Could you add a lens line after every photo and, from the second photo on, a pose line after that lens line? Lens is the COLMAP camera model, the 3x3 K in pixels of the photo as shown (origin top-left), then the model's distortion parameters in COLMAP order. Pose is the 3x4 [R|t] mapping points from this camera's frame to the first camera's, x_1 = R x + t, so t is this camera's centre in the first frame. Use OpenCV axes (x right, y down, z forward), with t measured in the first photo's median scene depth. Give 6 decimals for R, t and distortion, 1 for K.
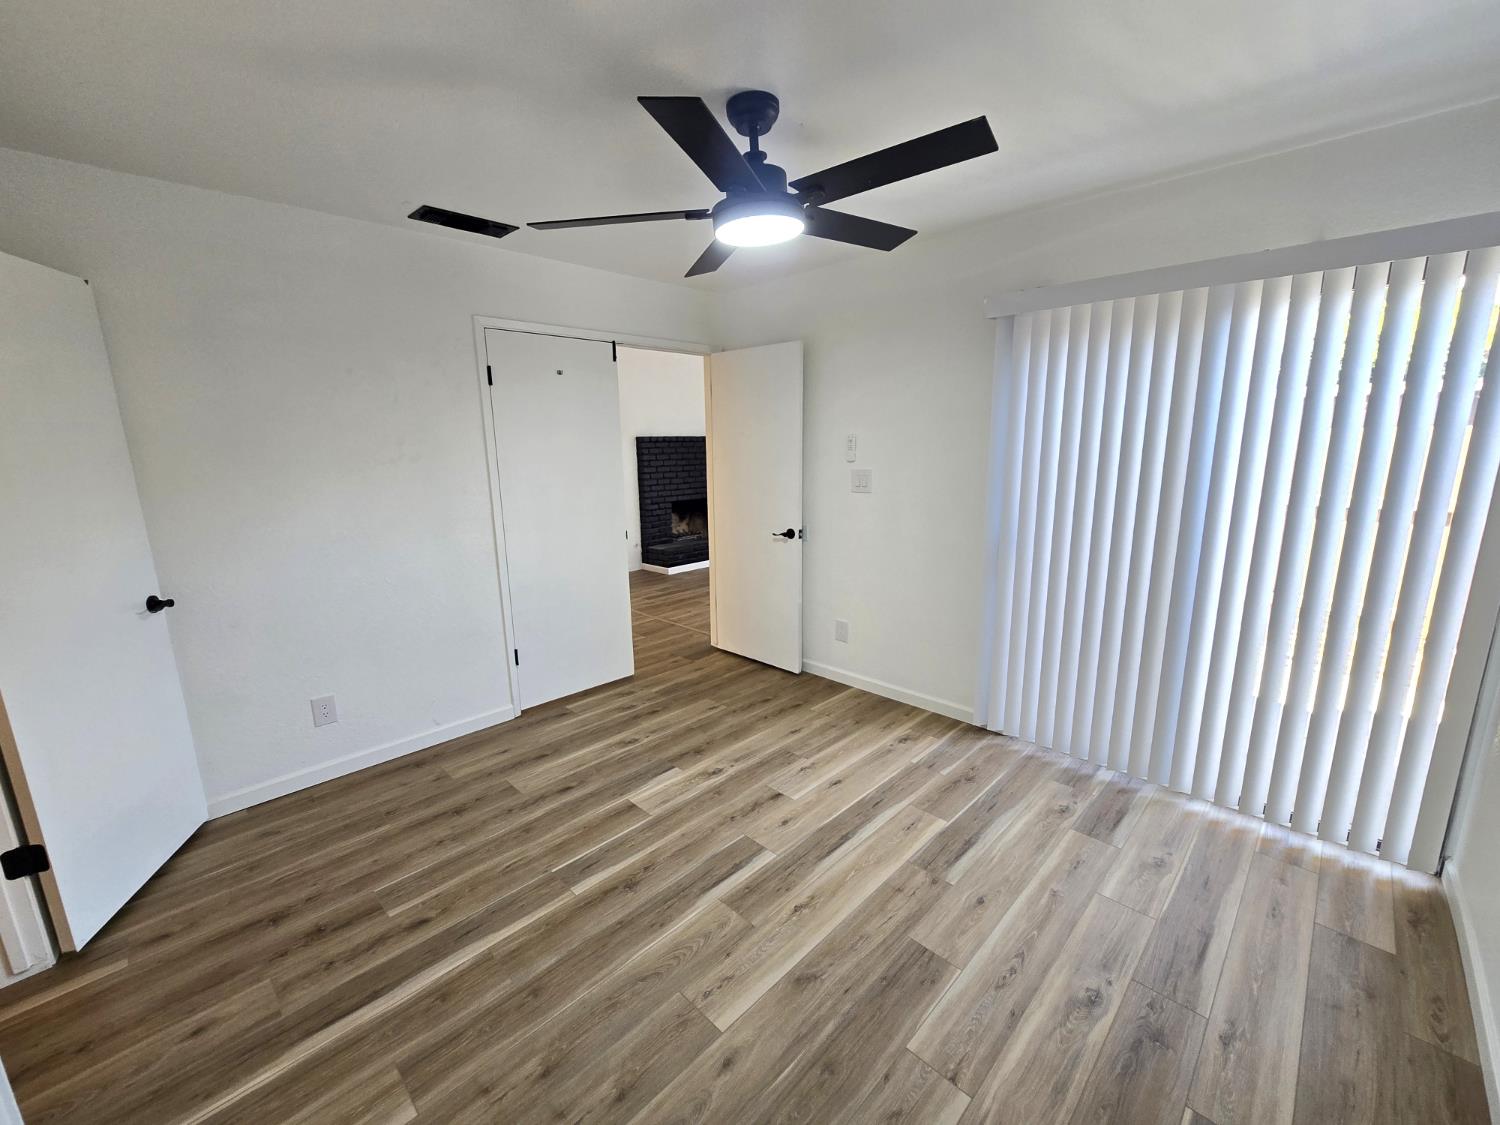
lens RADIAL K [[615.5, 0, 752.2], [0, 615.5, 569.3], [0, 0, 1]] dist [-0.000912, 0.000176]
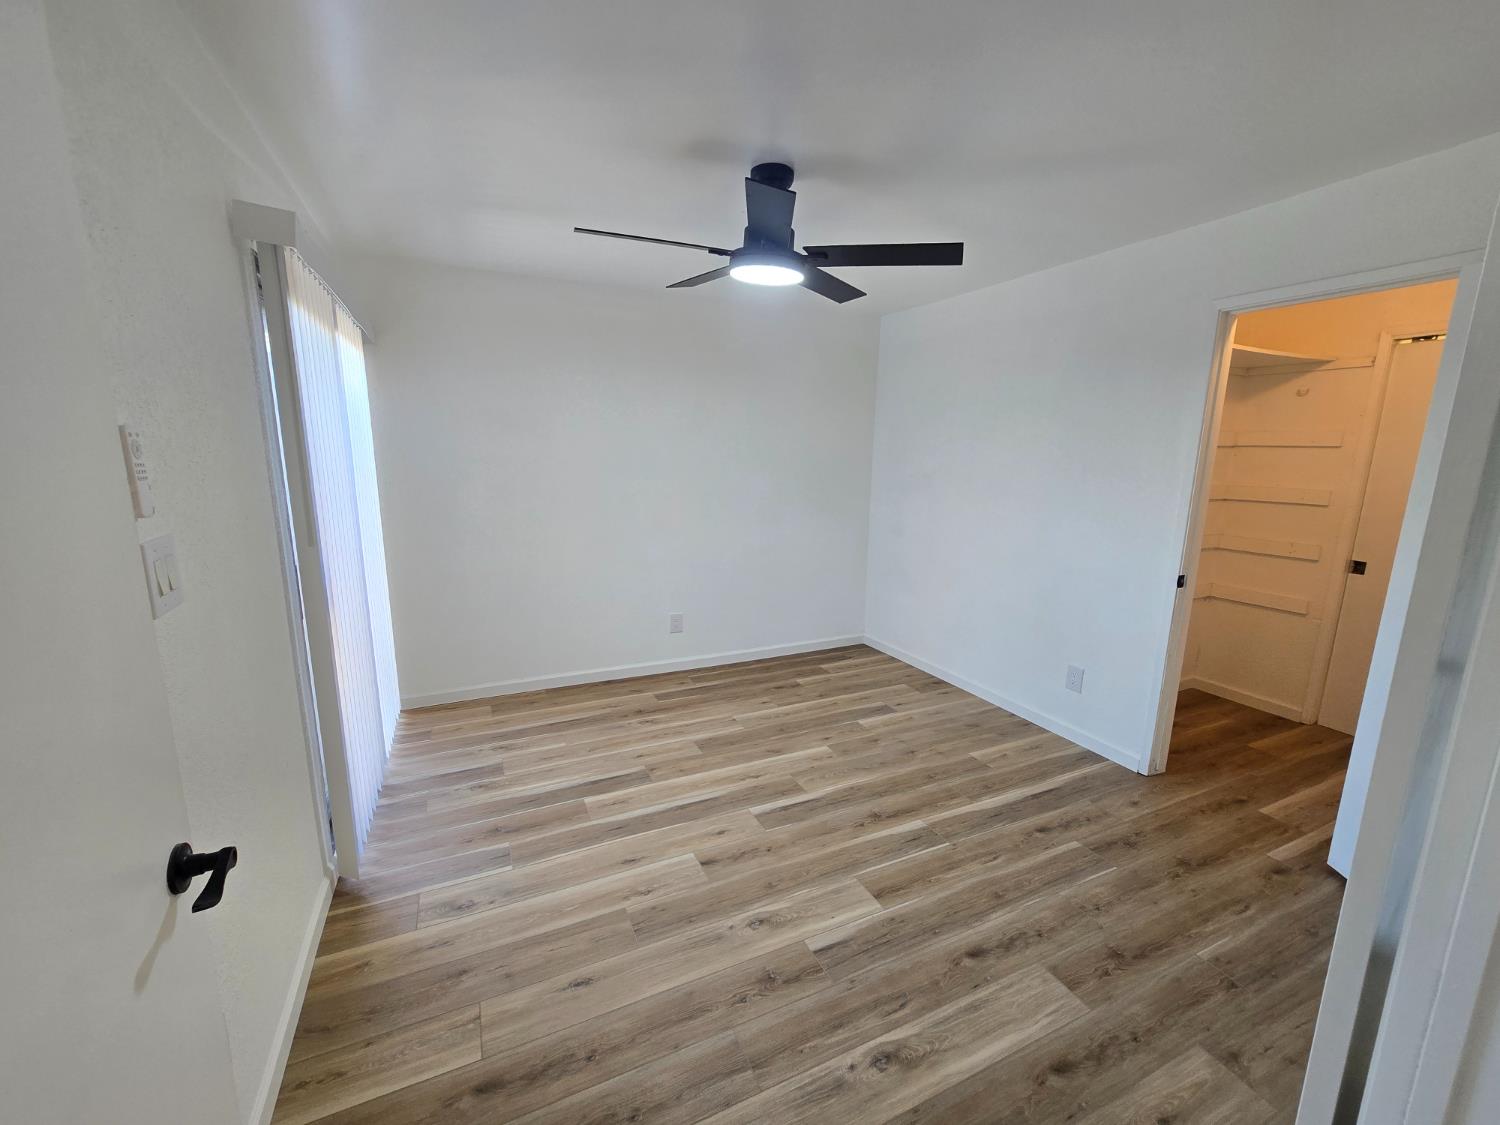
lens RADIAL K [[615.5, 0, 752.2], [0, 615.5, 569.3], [0, 0, 1]] dist [-0.000912, 0.000176]
pose [[-0.936943, -0.065388, 0.343311, -0.312888], [0.071872, 0.925293, 0.372381, -0.354551], [-0.342012, 0.373574, -0.862247, 1.716825]]
